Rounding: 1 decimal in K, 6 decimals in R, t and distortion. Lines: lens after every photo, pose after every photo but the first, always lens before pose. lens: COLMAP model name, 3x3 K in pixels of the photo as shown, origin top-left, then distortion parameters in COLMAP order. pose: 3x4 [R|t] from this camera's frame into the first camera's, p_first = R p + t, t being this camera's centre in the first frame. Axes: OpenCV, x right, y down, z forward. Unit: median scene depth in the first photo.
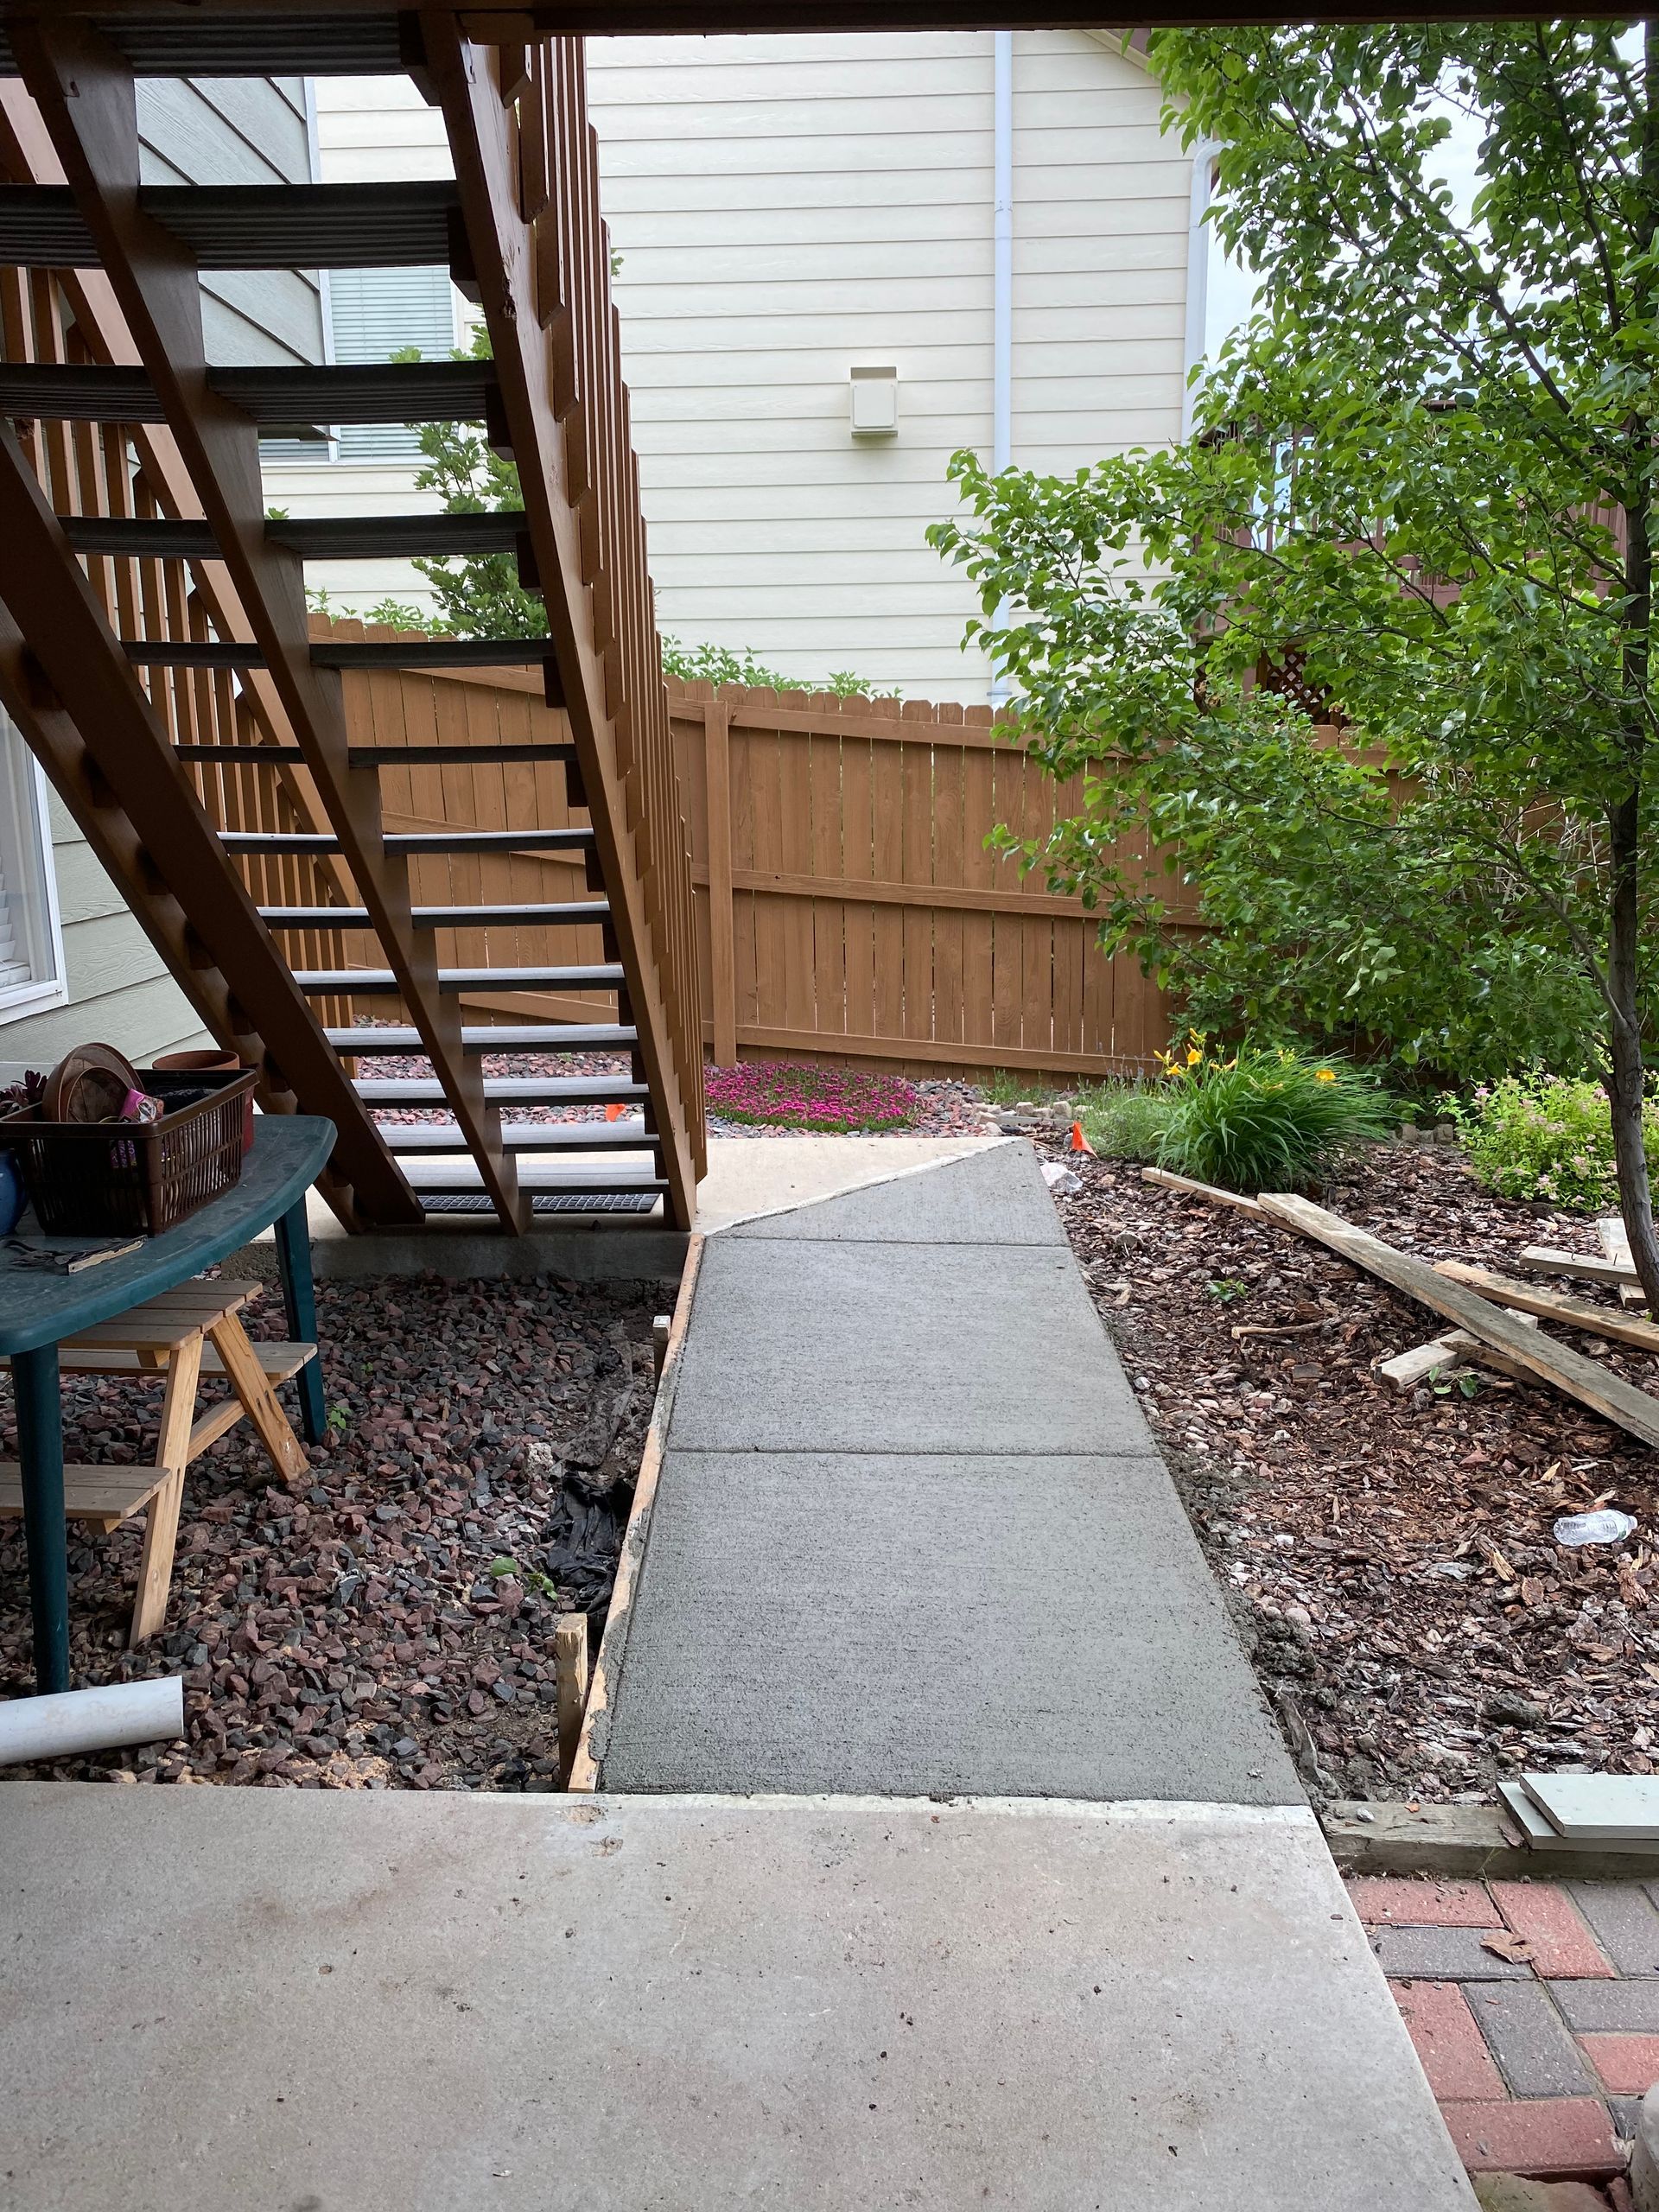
lens RADIAL K [[1688.9, 0, 821.6], [0, 1688.9, 1105.1], [0, 0, 1]] dist [0.008294, 0.011377]
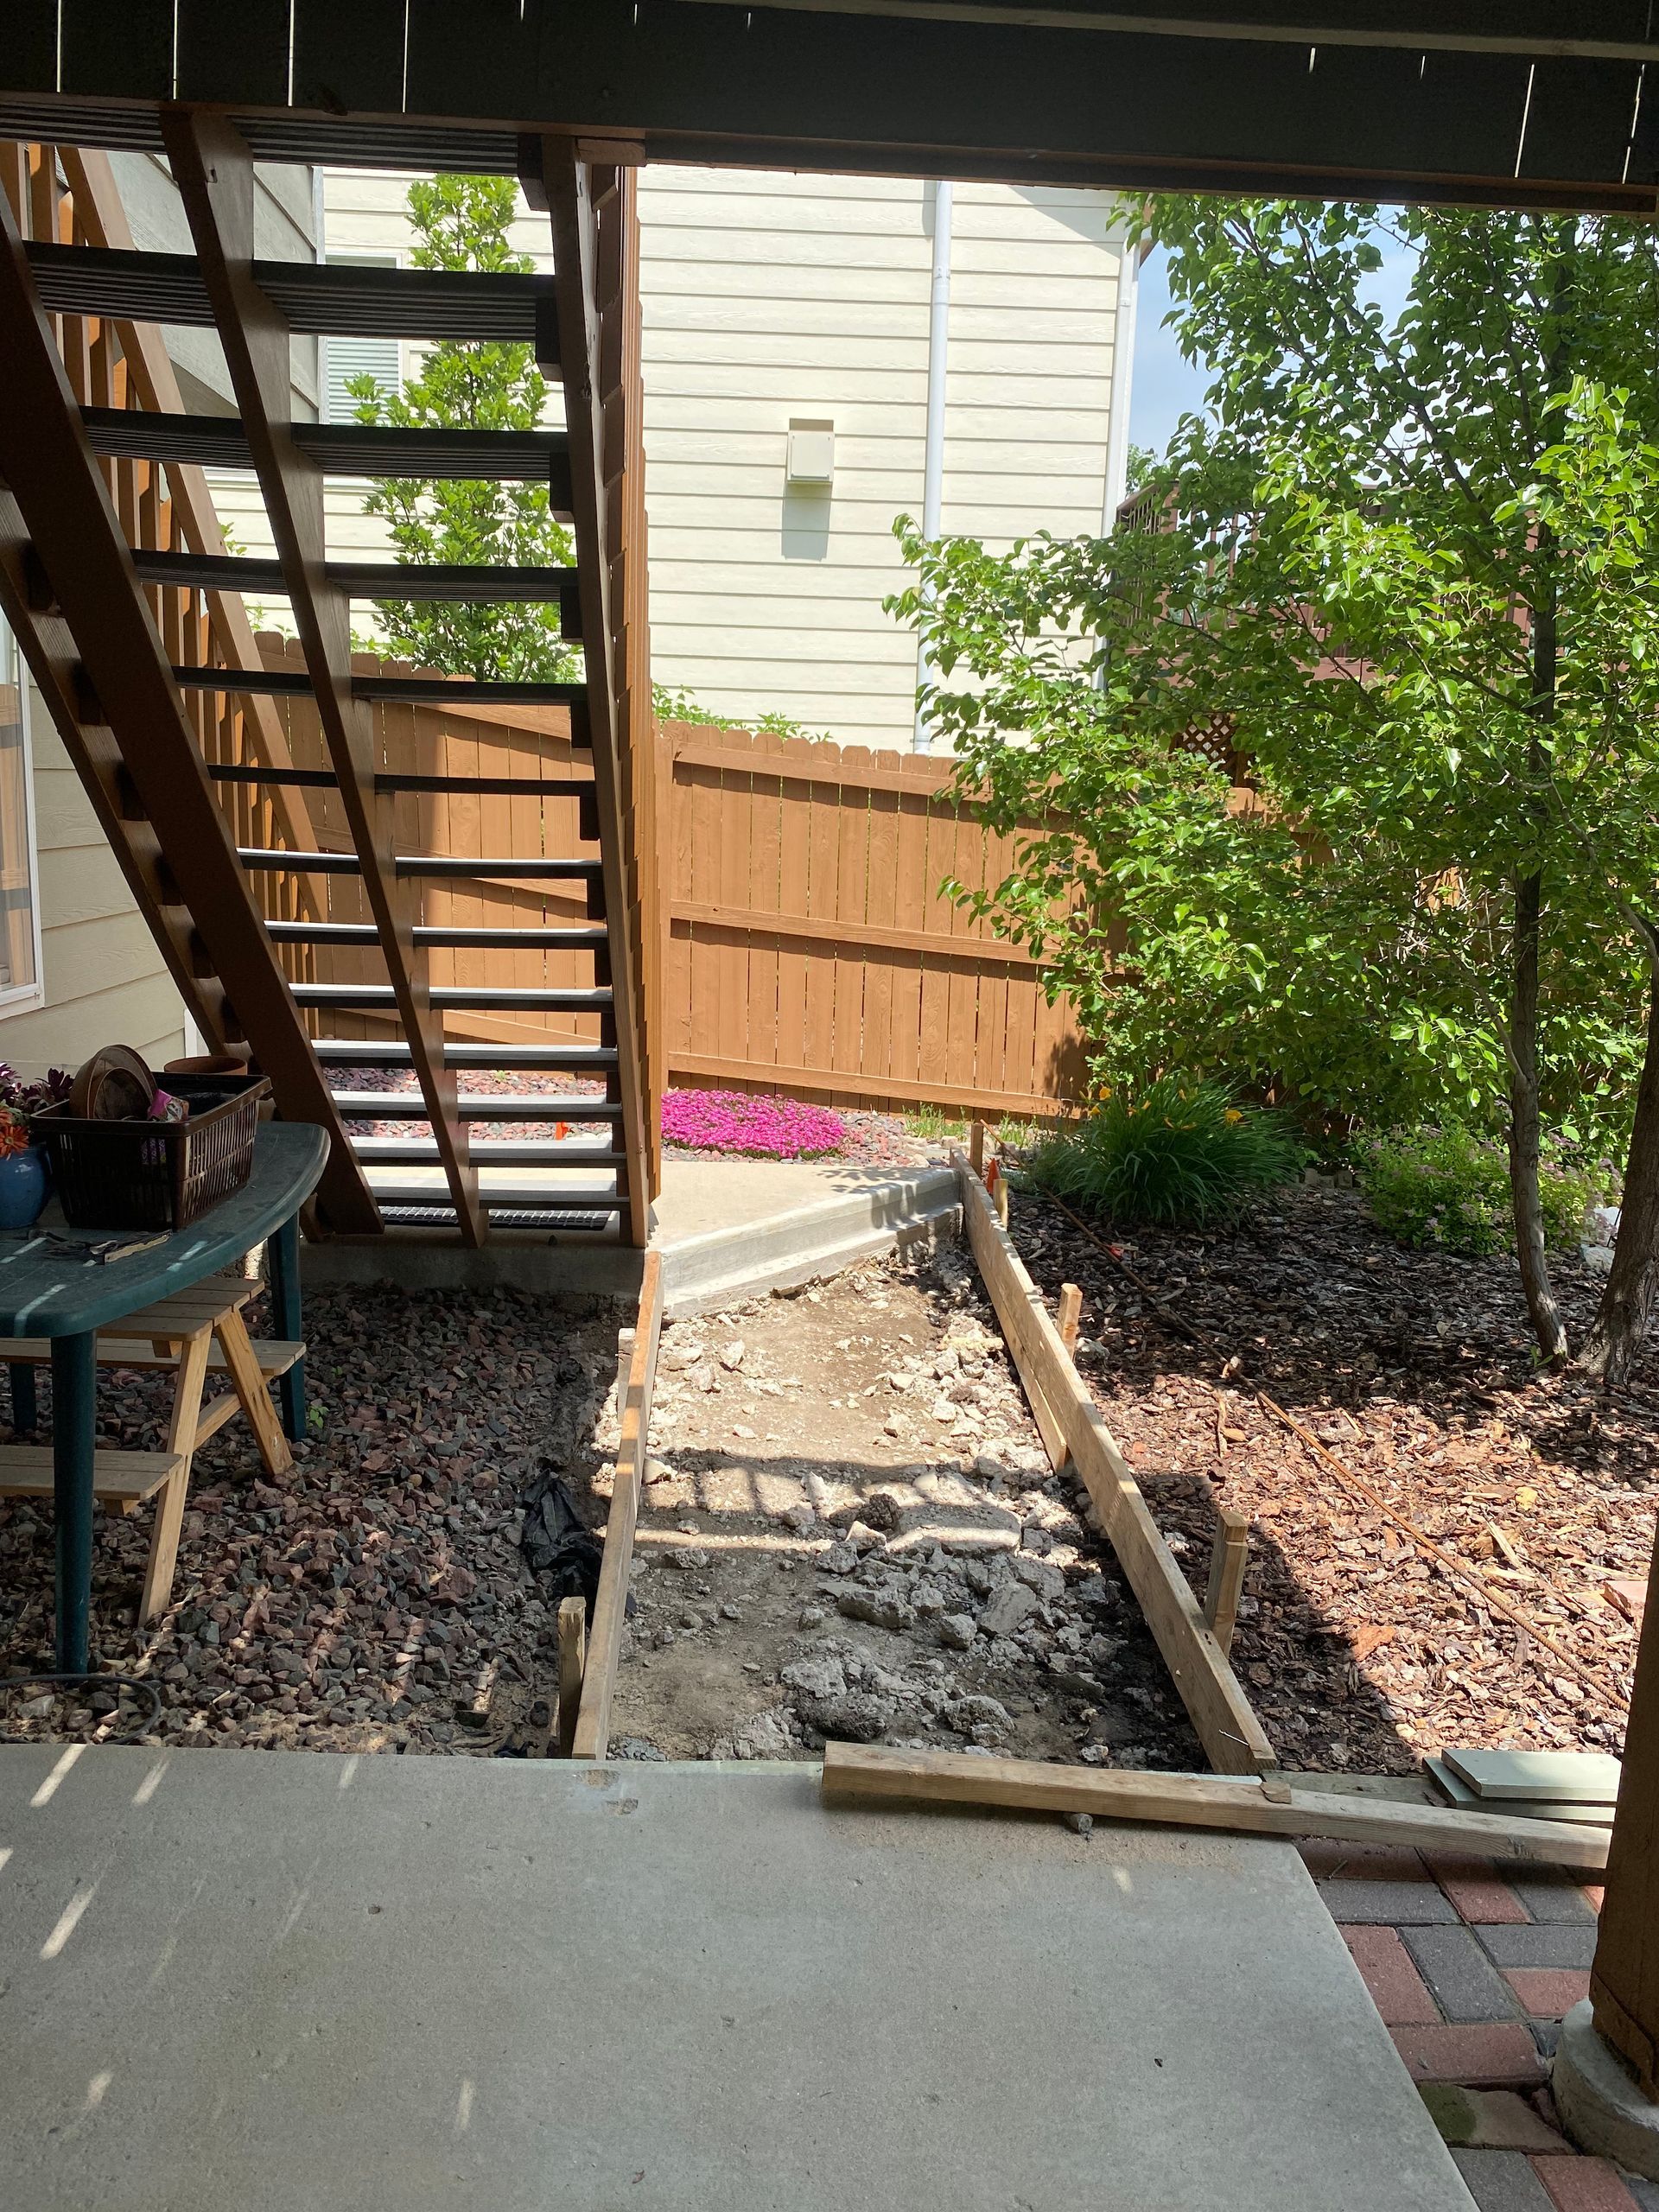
lens RADIAL K [[1692.3, 0, 822.3], [0, 1692.3, 1094.5], [0, 0, 1]] dist [-0.014217, 0.042801]
pose [[0.997176, 0.034749, 0.066571, -0.055019], [-0.033035, 0.999098, -0.026669, 0.006119], [-0.067437, 0.024395, 0.997425, -0.058562]]
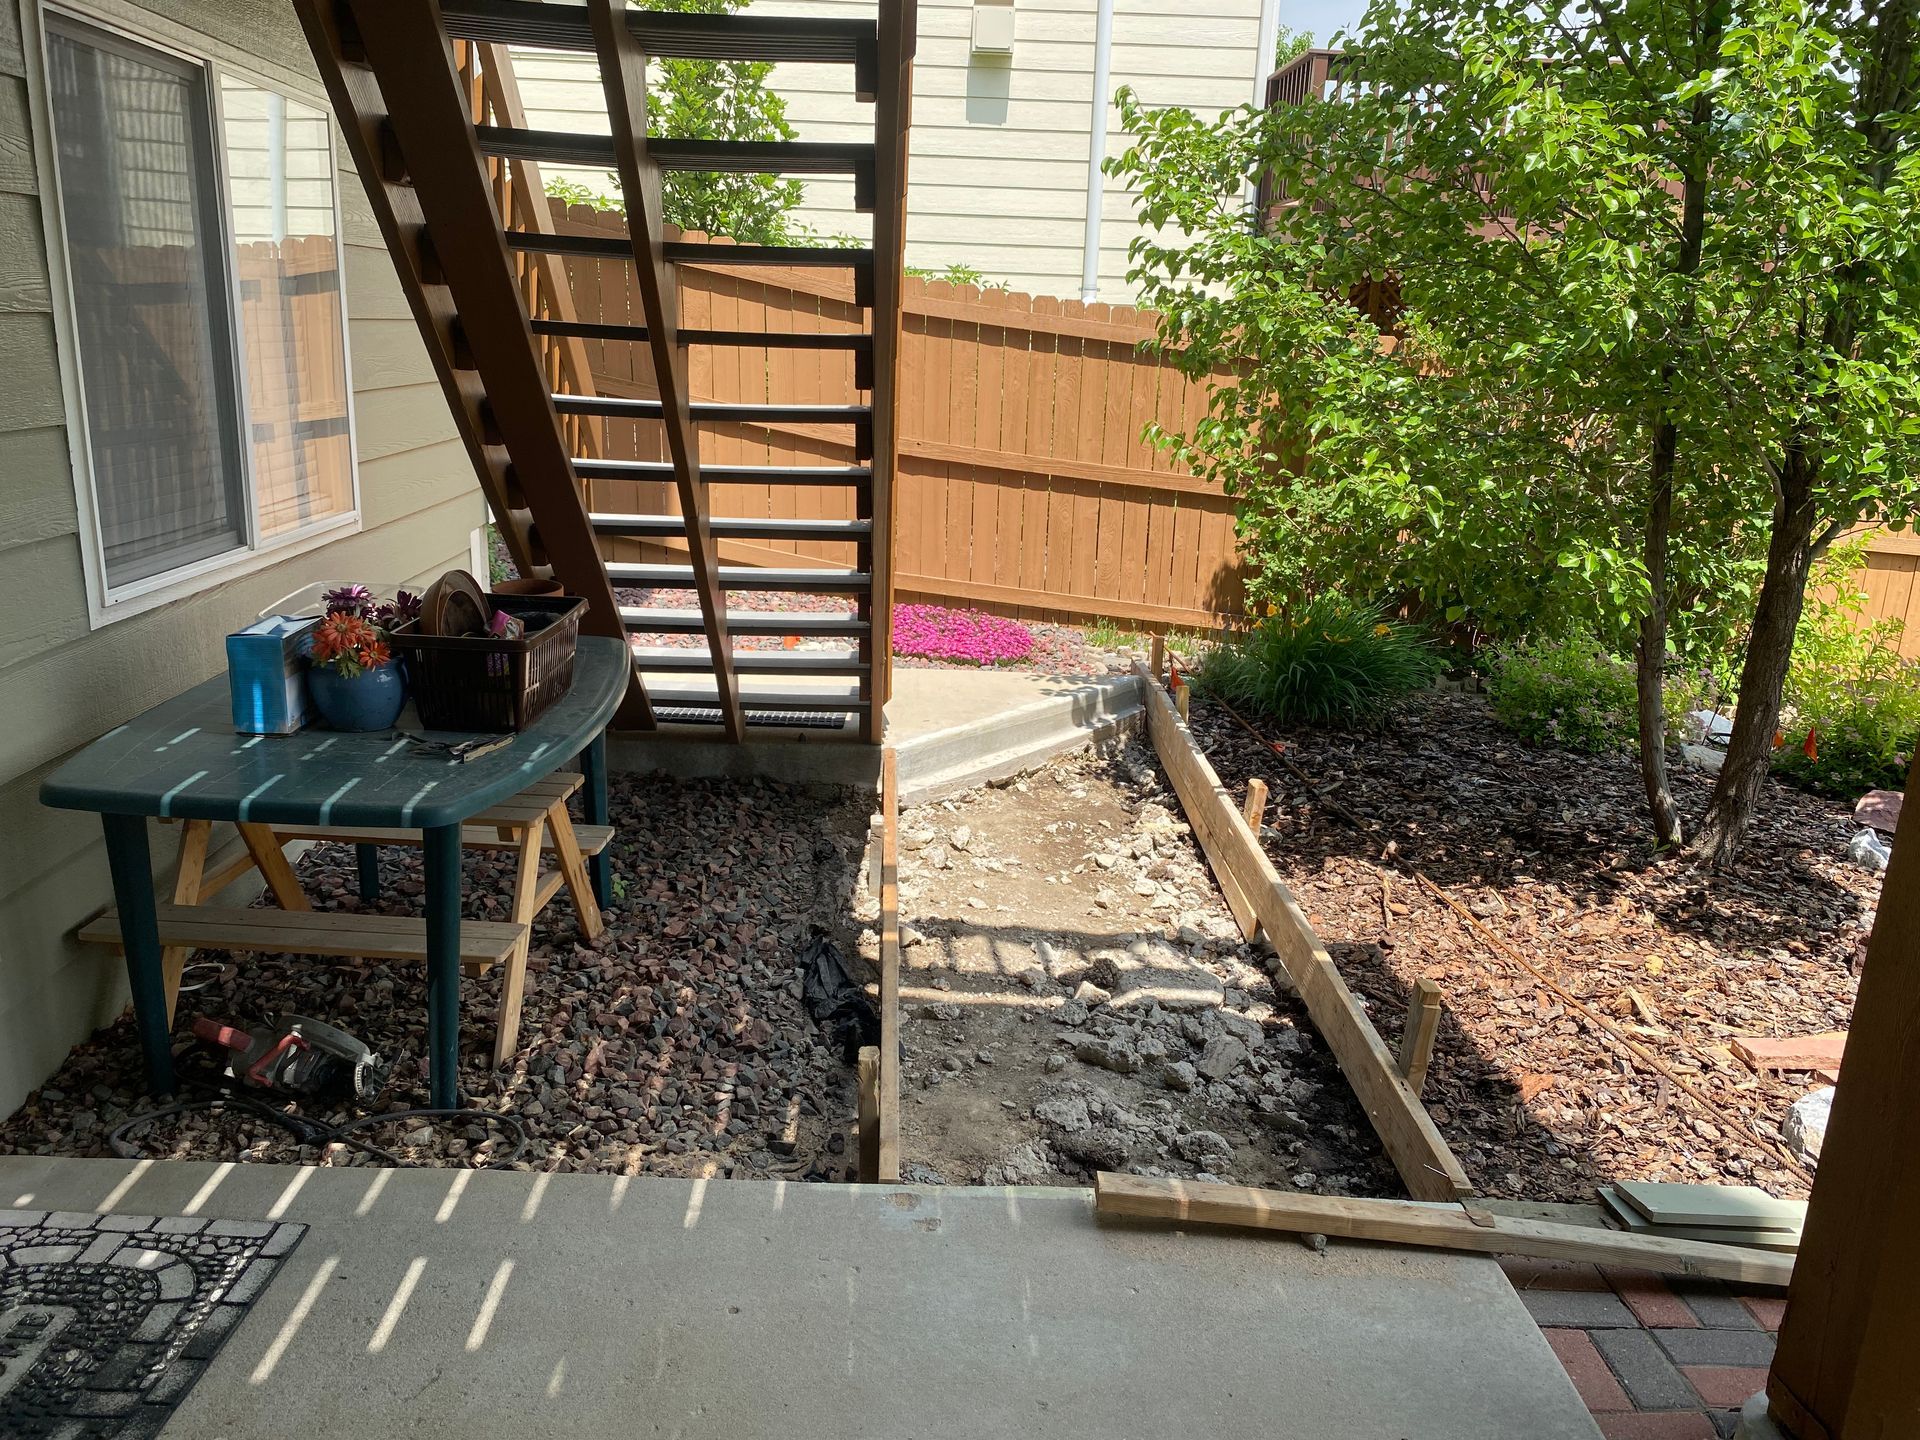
lens RADIAL K [[1466.0, 0, 967.6], [0, 1466.0, 719.1], [0, 0, 1]] dist [0.008294, 0.011377]
pose [[0.997216, 0.035659, 0.065490, -0.114955], [-0.039215, 0.997779, 0.053843, -0.001468], [-0.063425, -0.056261, 0.996399, -0.051307]]
